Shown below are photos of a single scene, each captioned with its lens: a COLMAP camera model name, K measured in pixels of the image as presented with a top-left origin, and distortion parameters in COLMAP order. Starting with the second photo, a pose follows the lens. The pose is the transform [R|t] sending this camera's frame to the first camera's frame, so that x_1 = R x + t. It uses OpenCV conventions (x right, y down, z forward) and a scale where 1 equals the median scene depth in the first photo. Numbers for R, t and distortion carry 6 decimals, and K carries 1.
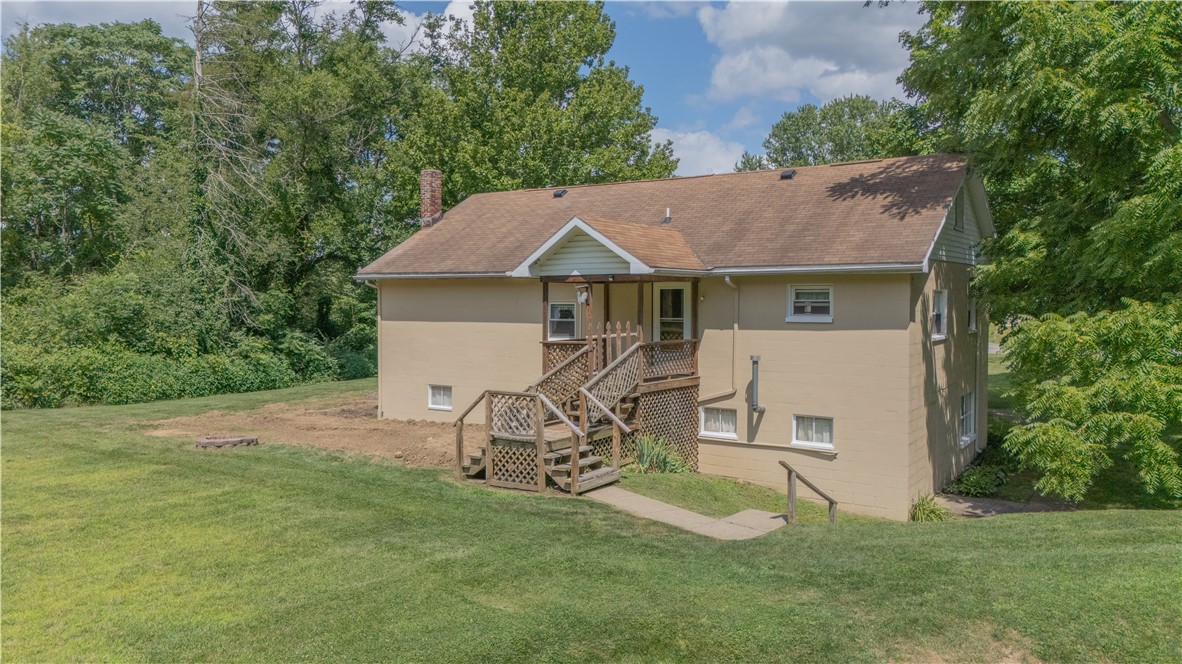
lens RADIAL K [[947.7, 0, 591.0], [0, 947.7, 332.0], [0, 0, 1]] dist [0.087154, -0.113771]
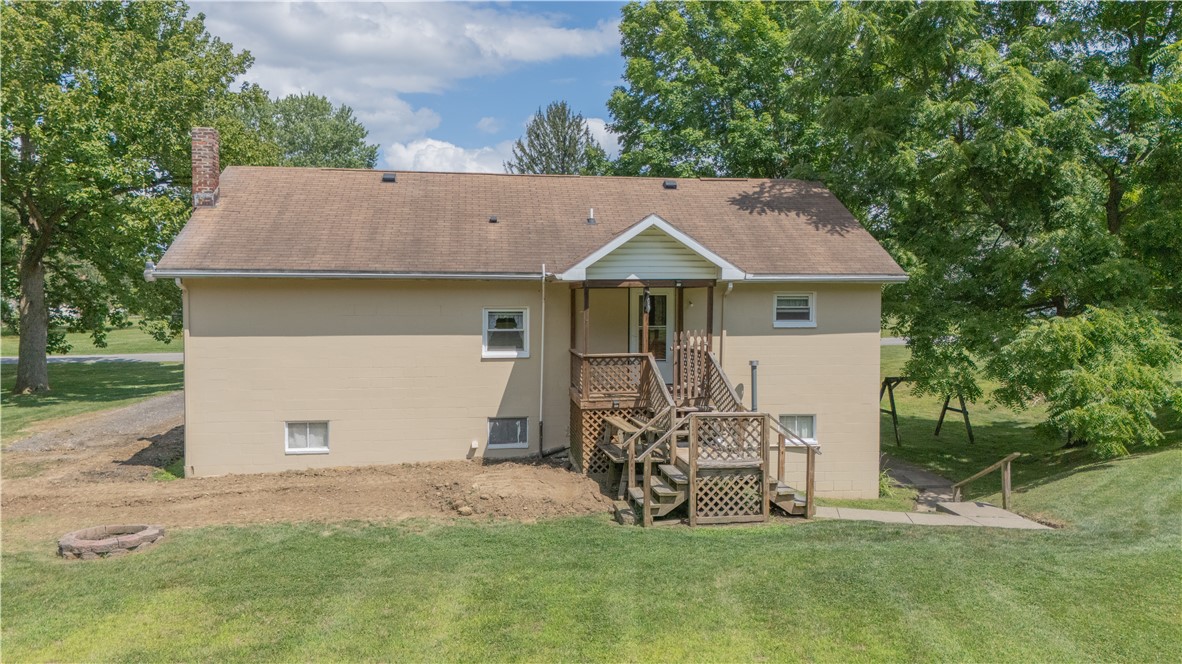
lens RADIAL K [[919.5, 0, 591.0], [0, 919.5, 332.0], [0, 0, 1]] dist [0.085105, -0.099120]
pose [[0.722566, -0.021788, 0.690958, -0.654497], [0.024417, 0.999684, 0.005990, -0.016826], [-0.690871, 0.012543, 0.722870, 0.407391]]
